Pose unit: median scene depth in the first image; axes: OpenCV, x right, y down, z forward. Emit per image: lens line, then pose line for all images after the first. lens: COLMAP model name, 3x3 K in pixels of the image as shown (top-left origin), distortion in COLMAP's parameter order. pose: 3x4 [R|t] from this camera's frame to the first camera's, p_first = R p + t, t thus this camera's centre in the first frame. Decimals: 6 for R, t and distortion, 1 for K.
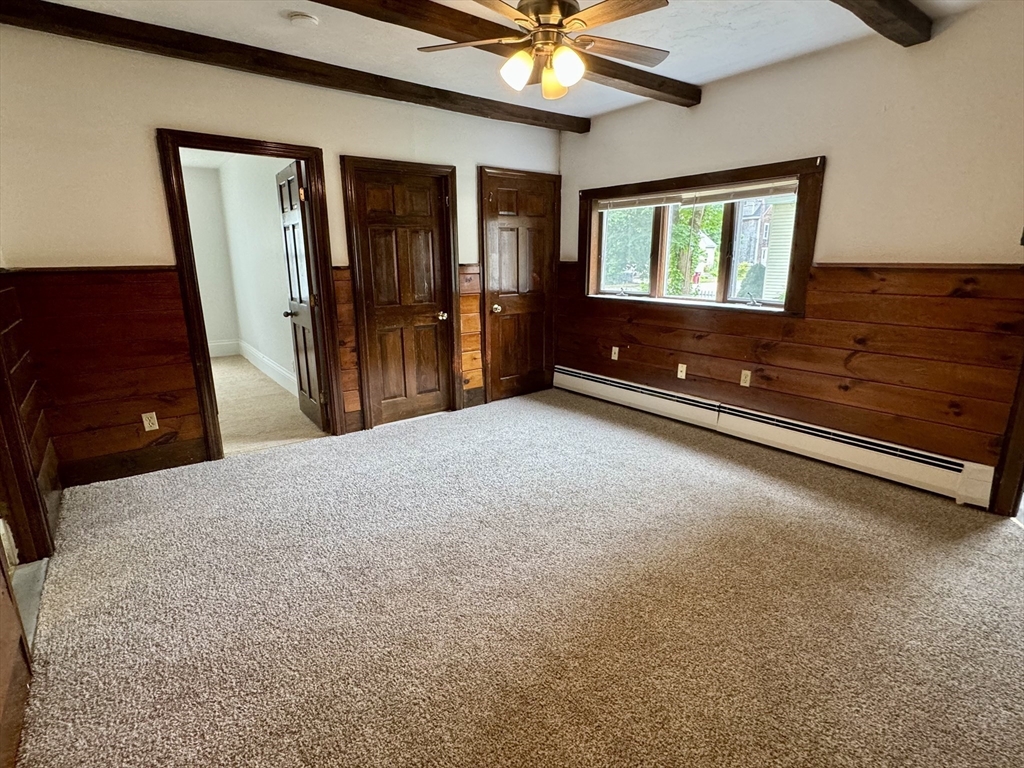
lens RADIAL K [[508.8, 0, 513.4], [0, 508.8, 377.1], [0, 0, 1]] dist [0.001445, 0.000103]
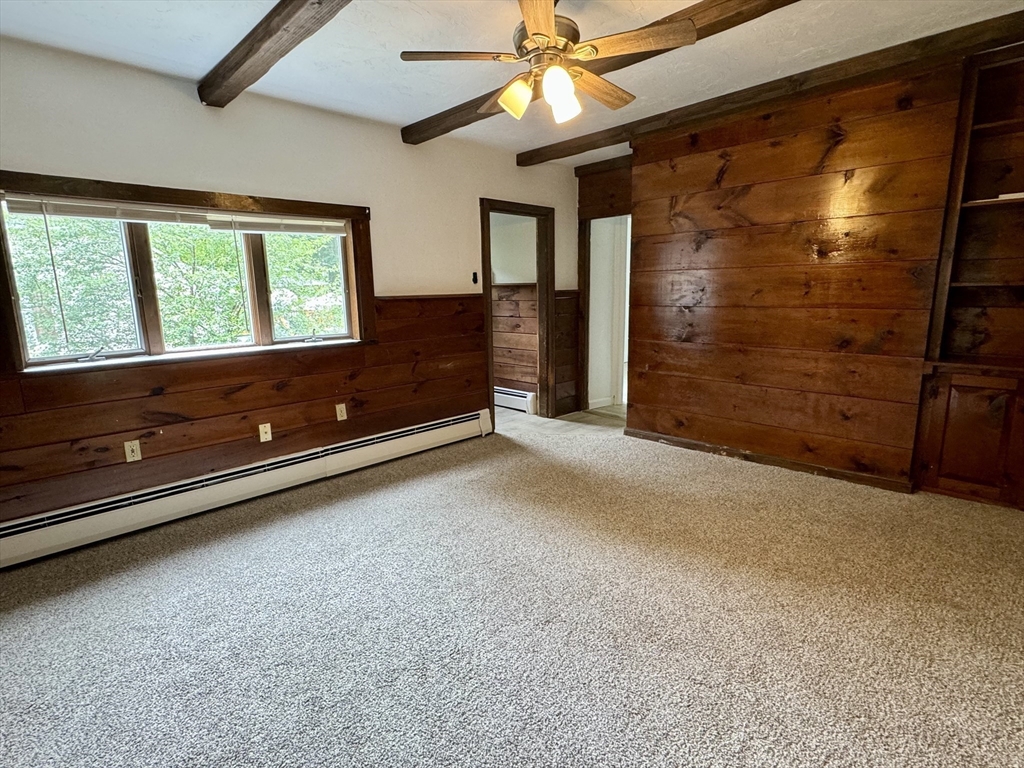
lens RADIAL K [[508.8, 0, 513.4], [0, 508.8, 375.2], [0, 0, 1]] dist [0.001445, 0.000103]
pose [[-0.093213, -0.164878, 0.981899, -0.532014], [0.251835, 0.950221, 0.183466, -0.161063], [-0.963271, 0.264378, -0.047051, 0.688351]]
